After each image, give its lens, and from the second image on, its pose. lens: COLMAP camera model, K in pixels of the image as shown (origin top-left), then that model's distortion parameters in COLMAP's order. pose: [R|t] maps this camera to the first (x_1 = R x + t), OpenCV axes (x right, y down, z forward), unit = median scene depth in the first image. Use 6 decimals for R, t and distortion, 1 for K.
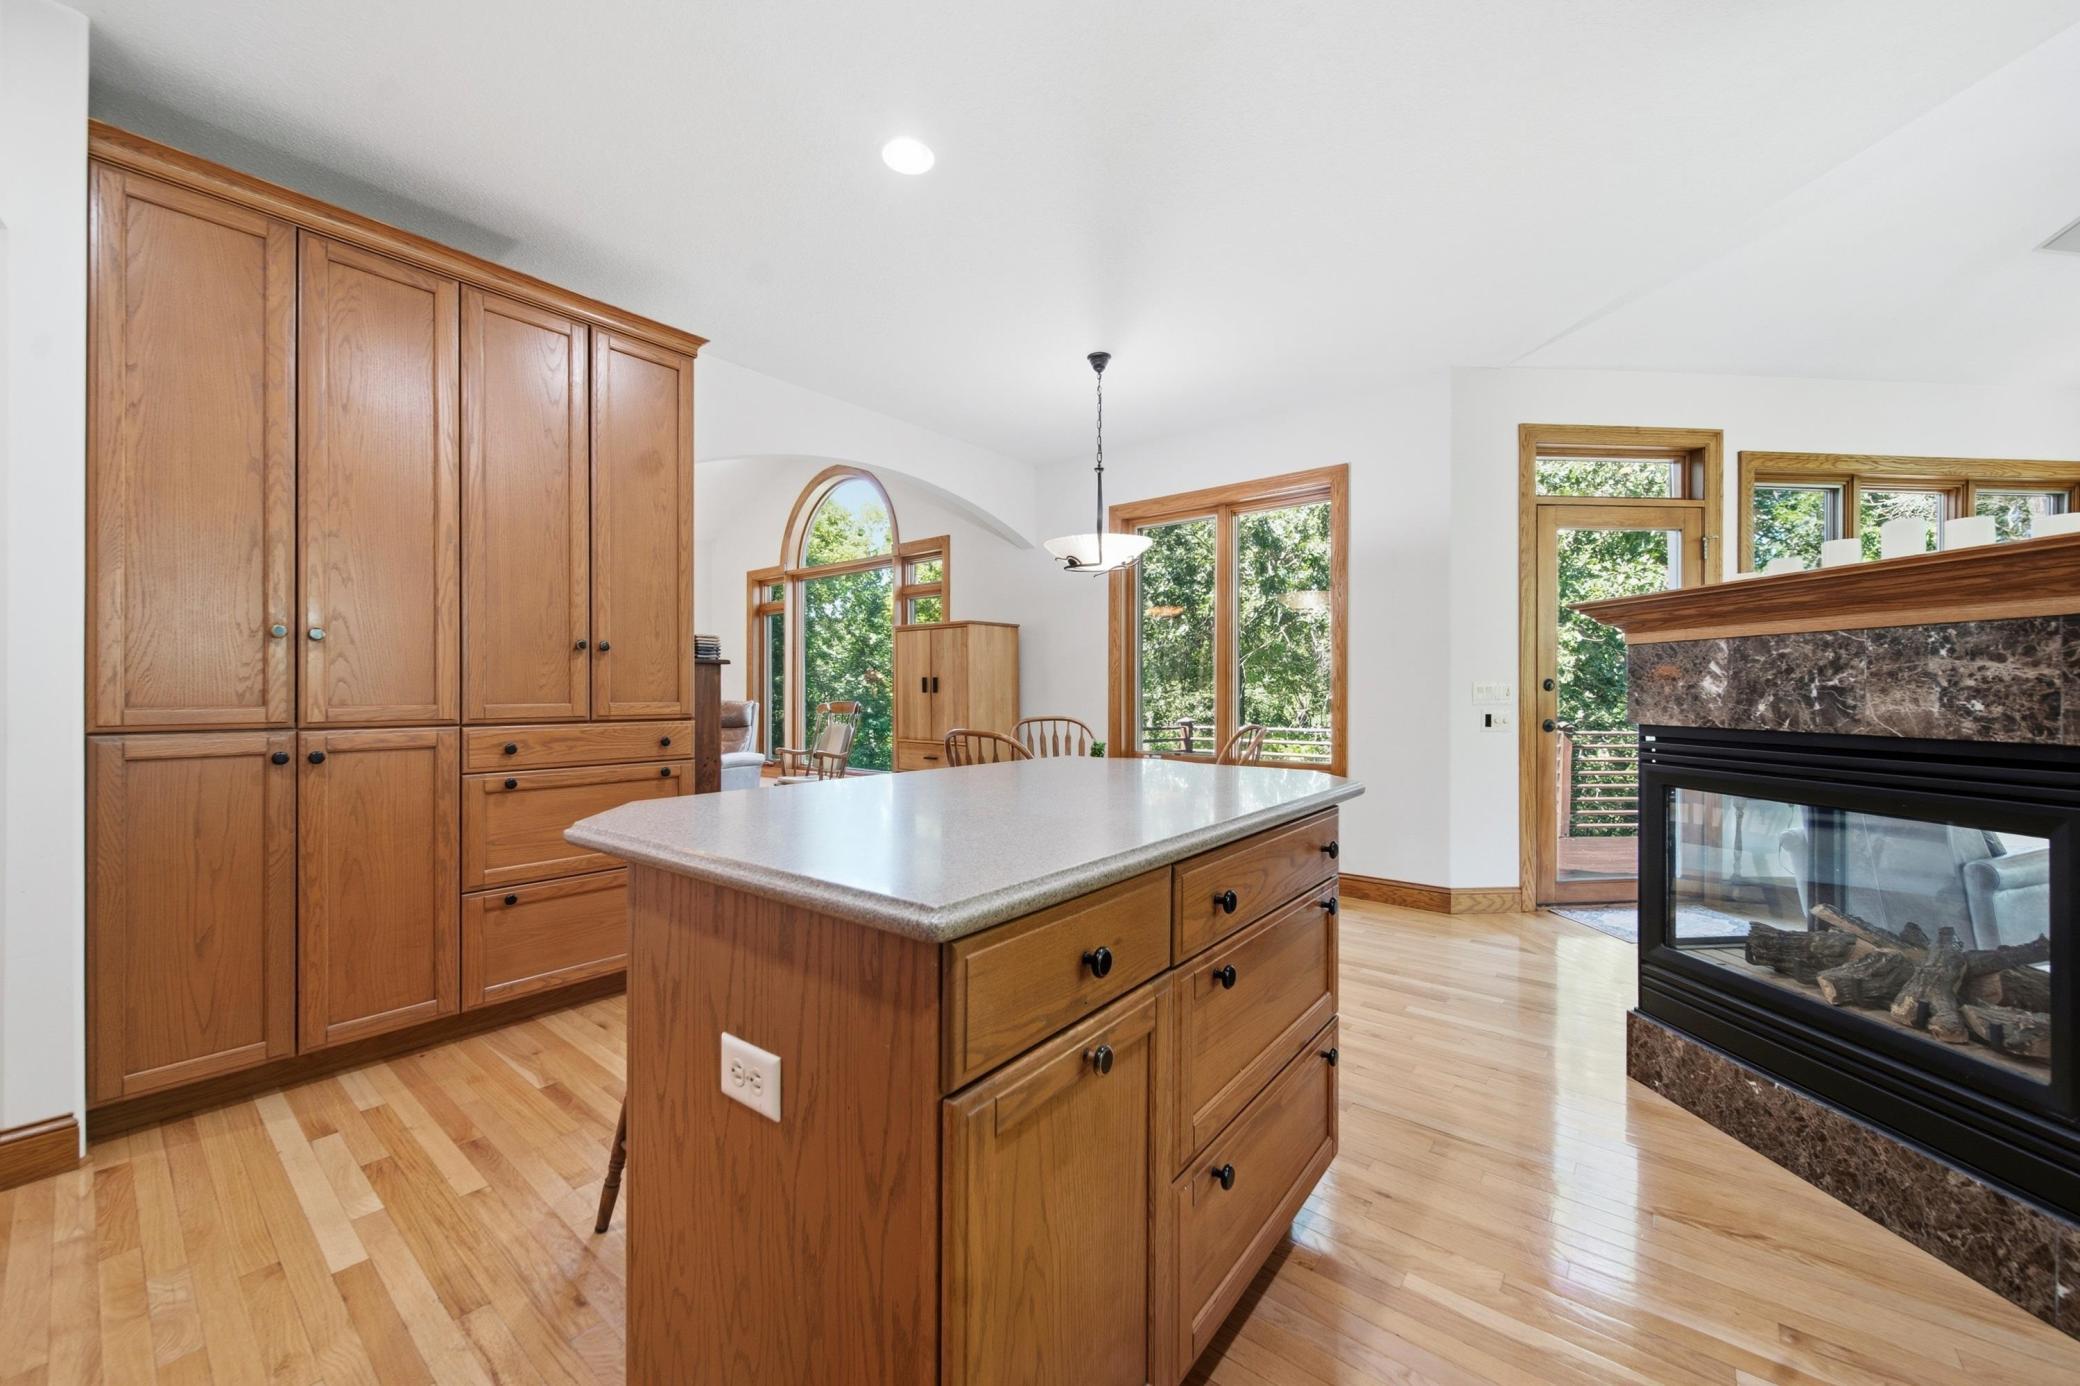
lens RADIAL K [[793.1, 0, 1047.5], [0, 793.1, 699.0], [0, 0, 1]] dist [-0.002645, -0.000157]
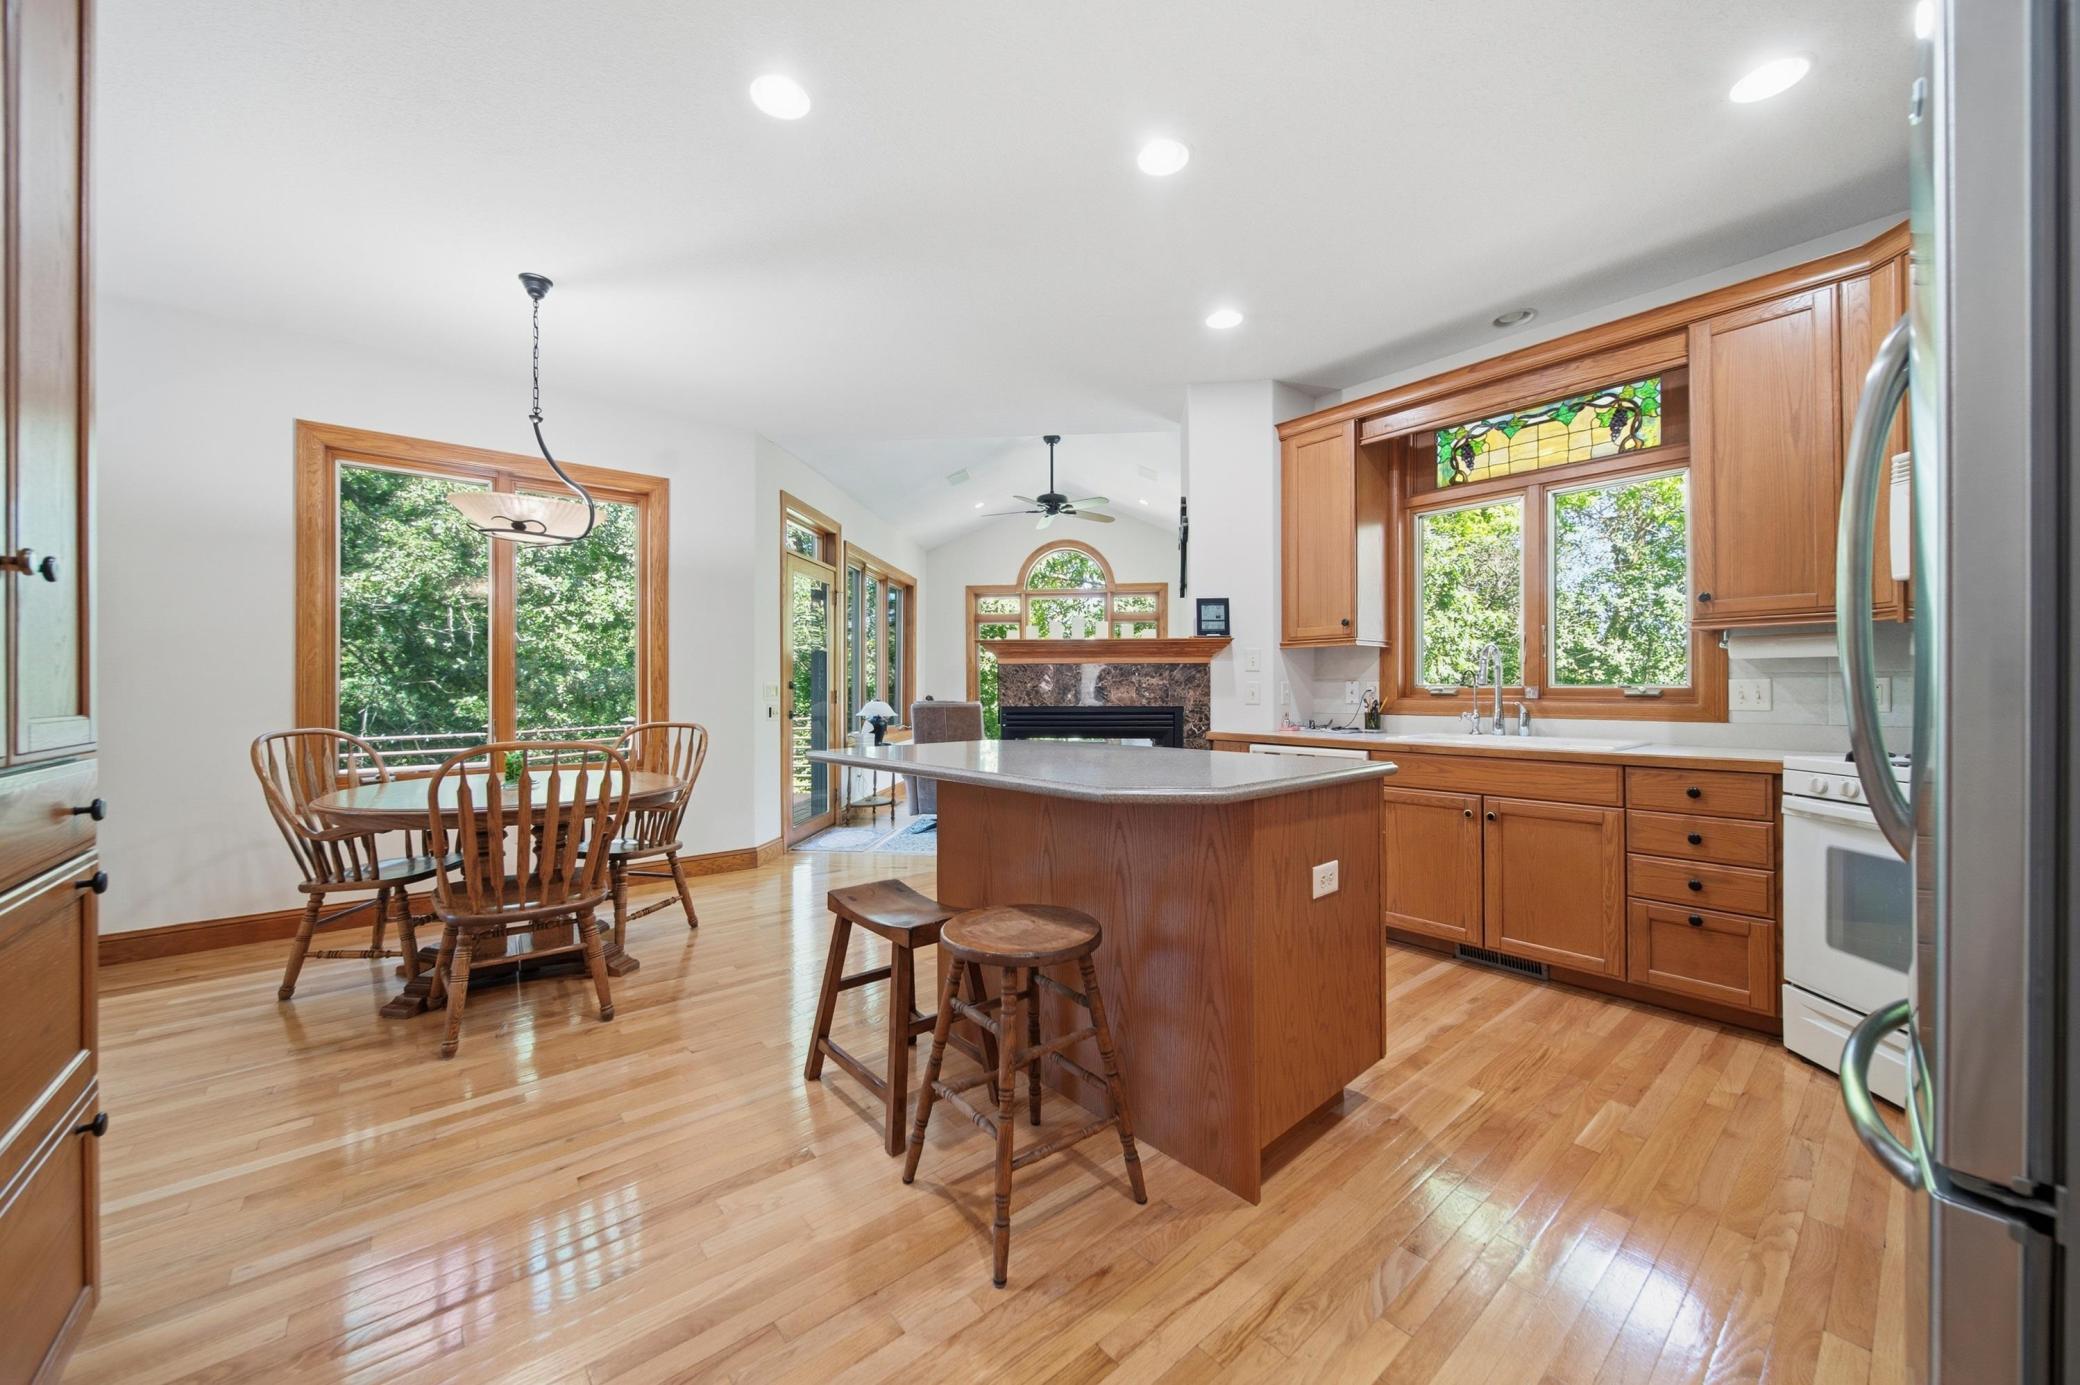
lens RADIAL K [[759.5, 0, 1030.5], [0, 759.5, 693.9], [0, 0, 1]] dist [0.001176, -0.000373]
pose [[0.204145, -0.004700, 0.978929, -1.150778], [0.009716, 0.999949, 0.002774, -0.002463], [-0.978892, 0.008945, 0.204180, 0.639448]]
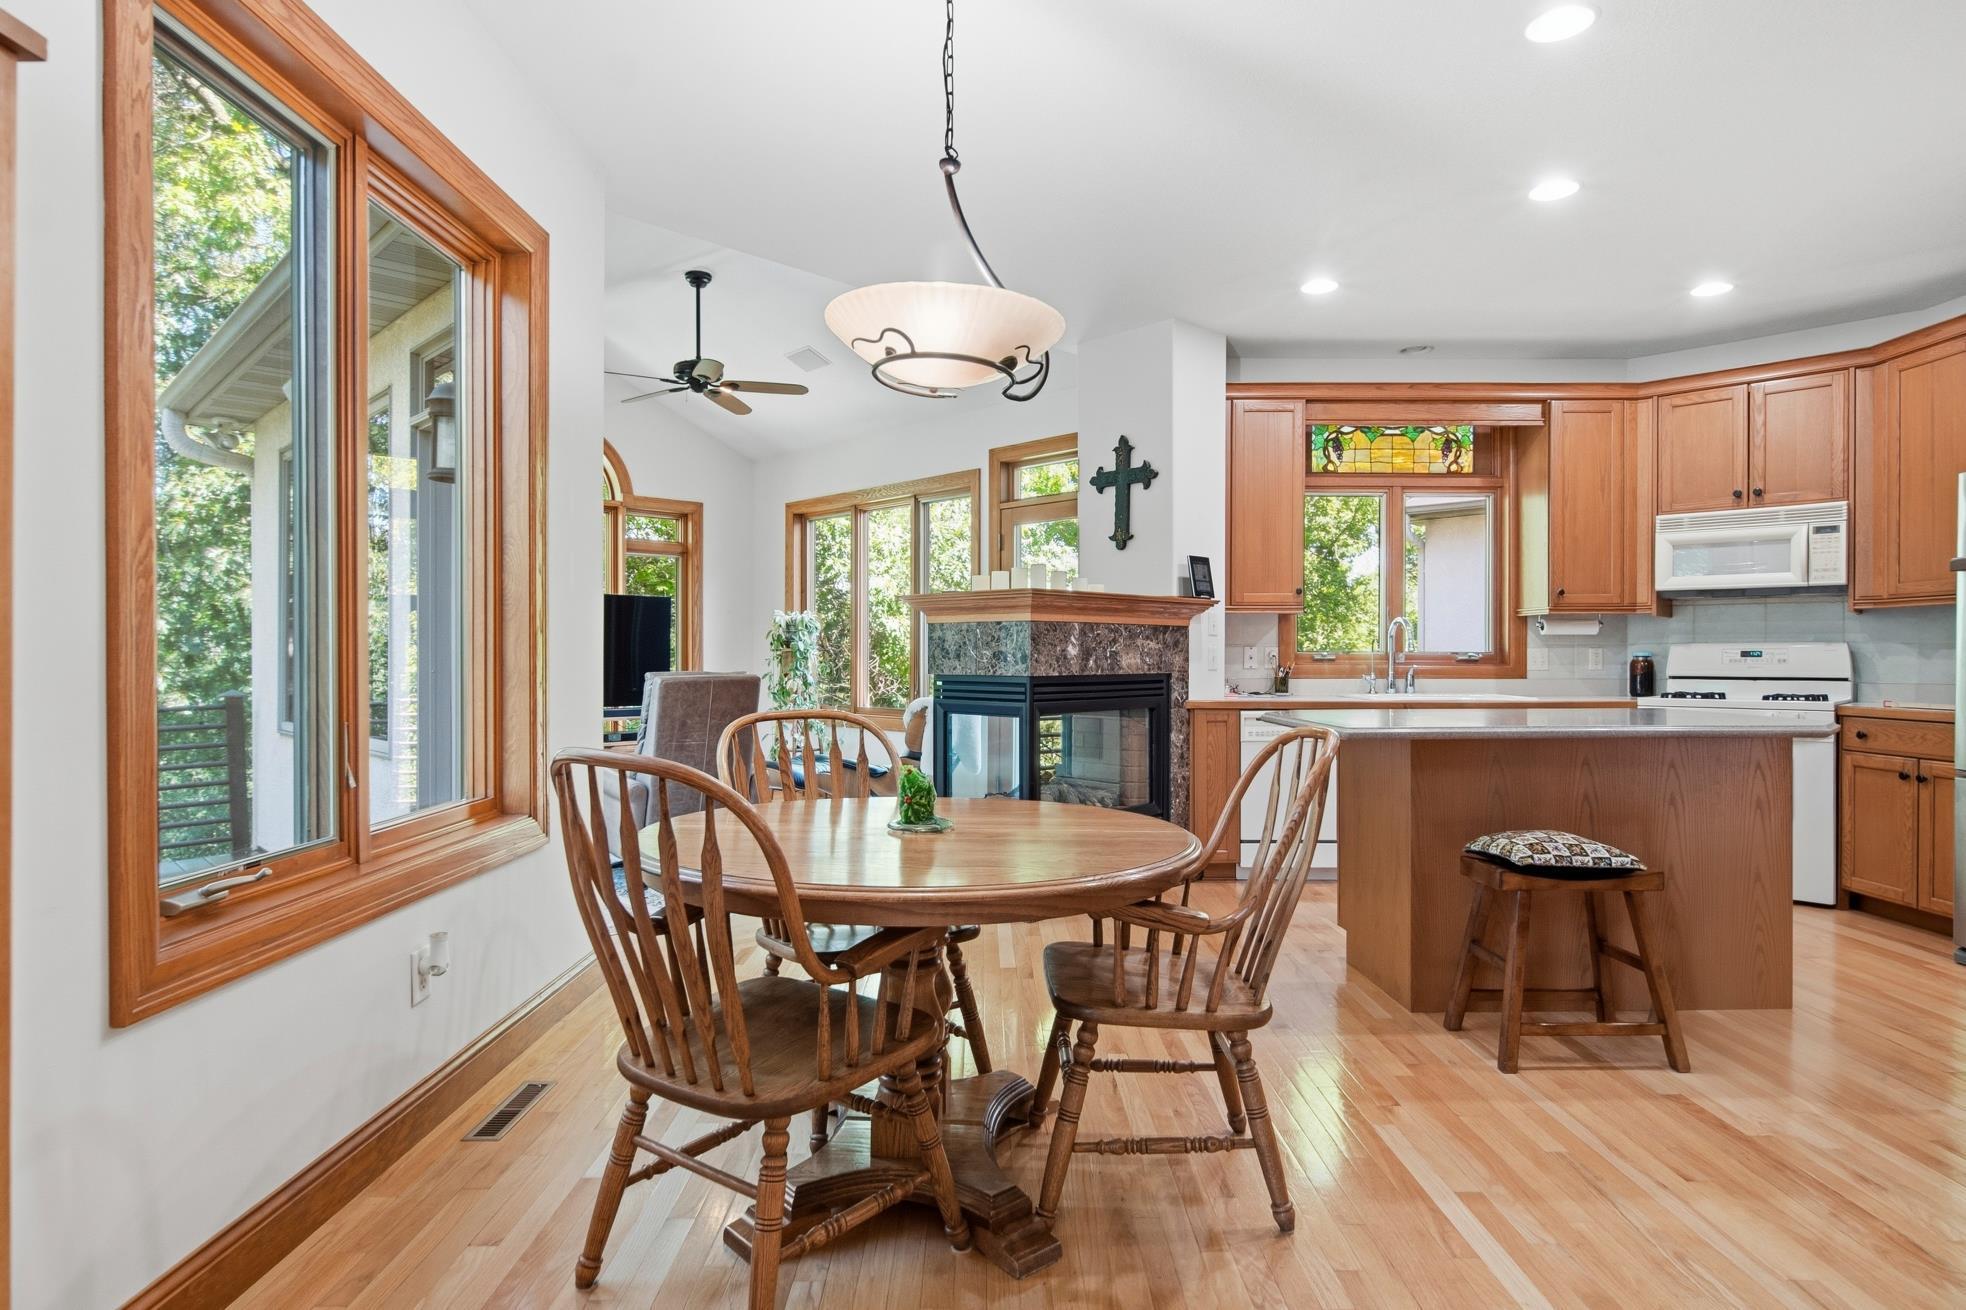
lens RADIAL K [[1078.9, 0, 975.6], [0, 1078.9, 662.6], [0, 0, 1]] dist [0.004900, 0.000488]
pose [[-0.613536, -0.006767, 0.789638, -0.858125], [0.004316, 0.999920, 0.011922, -0.017890], [-0.789655, 0.010722, -0.613457, 2.608961]]
